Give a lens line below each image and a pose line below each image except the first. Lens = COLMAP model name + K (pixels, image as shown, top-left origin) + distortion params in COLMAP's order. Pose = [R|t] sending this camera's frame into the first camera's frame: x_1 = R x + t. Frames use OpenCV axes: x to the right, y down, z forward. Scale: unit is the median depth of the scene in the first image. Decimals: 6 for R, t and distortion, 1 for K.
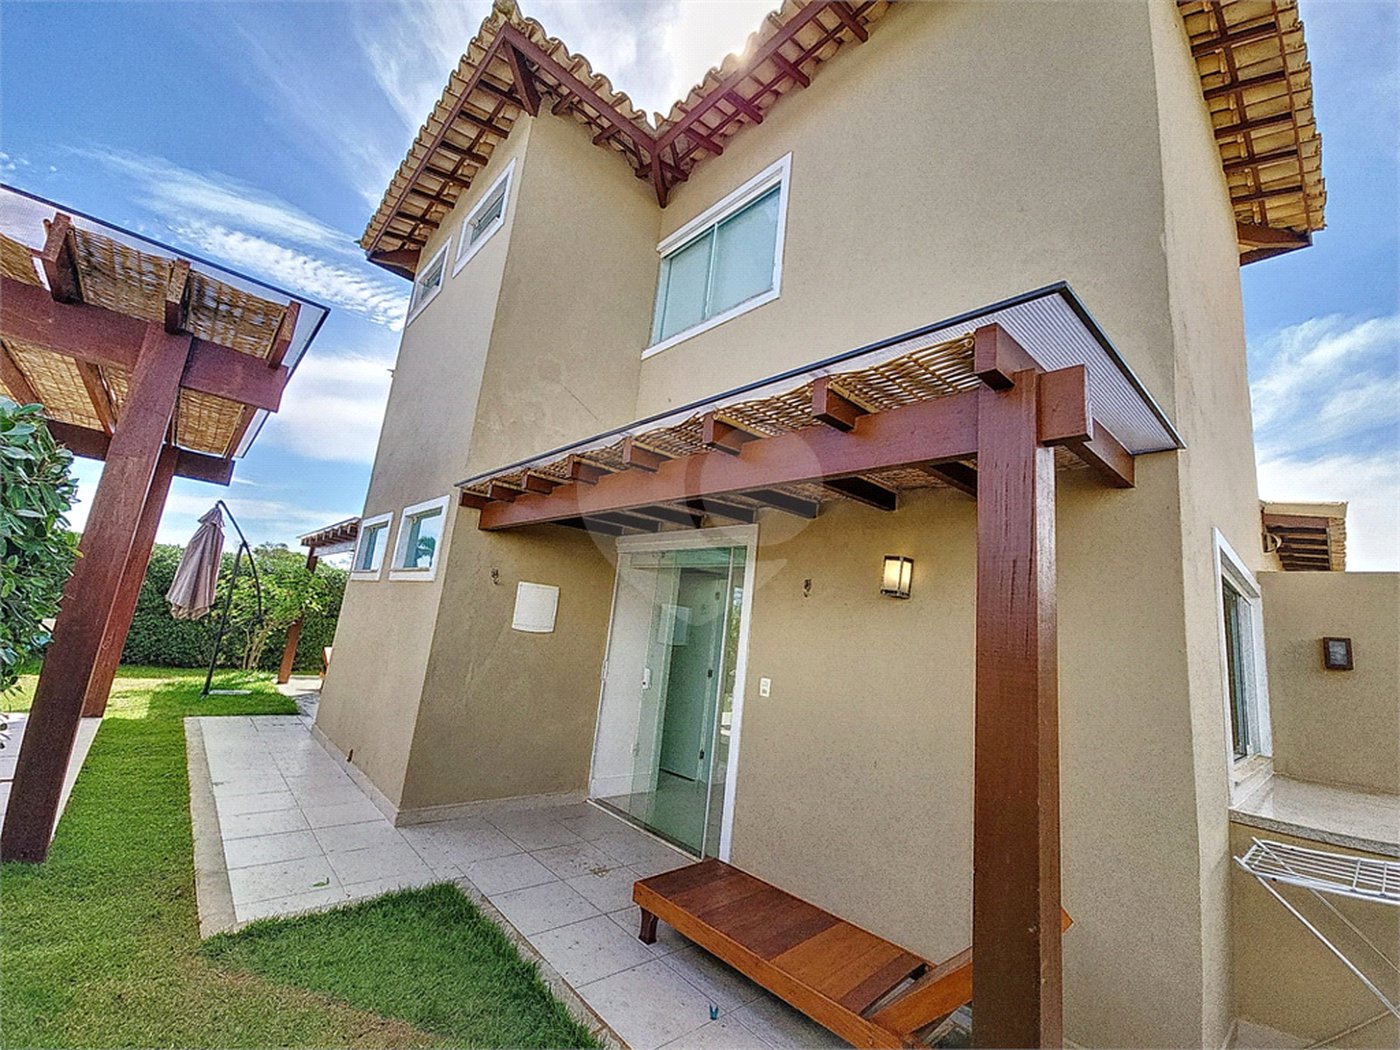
lens RADIAL K [[565.2, 0, 700.0], [0, 565.2, 525.0], [0, 0, 1]] dist [0.026569, -0.016821]
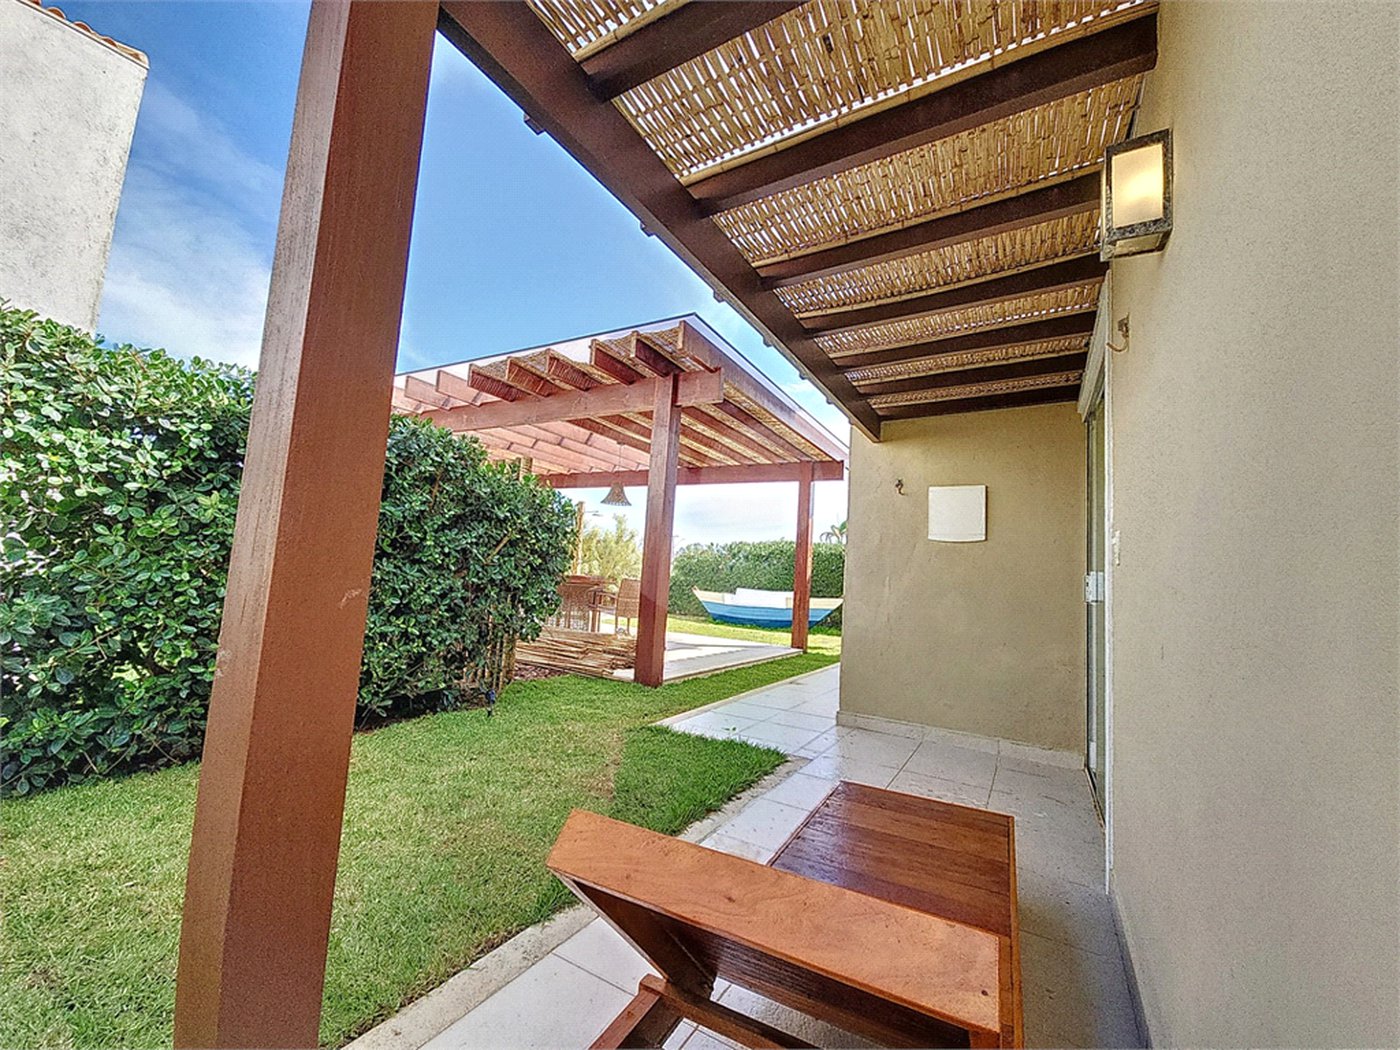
lens RADIAL K [[565.2, 0, 700.0], [0, 565.2, 525.0], [0, 0, 1]] dist [0.026569, -0.016821]
pose [[0.302693, -0.176812, -0.936544, 0.540009], [0.149995, 0.979234, -0.136393, 0.309533], [0.941211, -0.099192, 0.322928, 0.514185]]
